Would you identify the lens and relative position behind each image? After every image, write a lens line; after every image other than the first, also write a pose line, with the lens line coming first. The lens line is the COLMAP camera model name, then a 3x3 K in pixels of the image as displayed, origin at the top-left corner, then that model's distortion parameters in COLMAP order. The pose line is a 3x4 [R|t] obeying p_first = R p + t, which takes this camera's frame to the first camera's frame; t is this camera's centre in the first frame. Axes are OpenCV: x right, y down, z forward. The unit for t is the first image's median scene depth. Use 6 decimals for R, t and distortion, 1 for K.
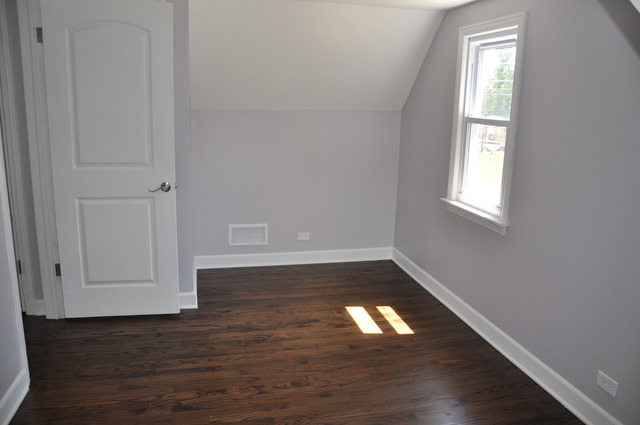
lens RADIAL K [[503.4, 0, 320.0], [0, 503.4, 212.5], [0, 0, 1]] dist [-0.105400, 0.009556]
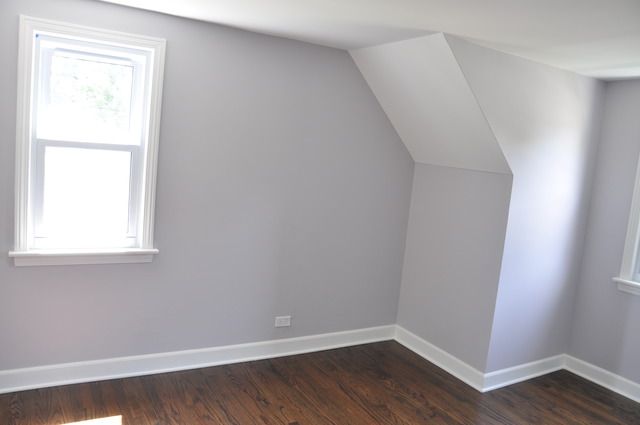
lens RADIAL K [[503.4, 0, 320.0], [0, 503.4, 212.5], [0, 0, 1]] dist [-0.105400, 0.009556]
pose [[-0.304671, -0.175928, 0.936069, -0.615753], [0.105788, 0.970462, 0.216824, -0.220822], [-0.946564, 0.165085, -0.277061, 0.912586]]
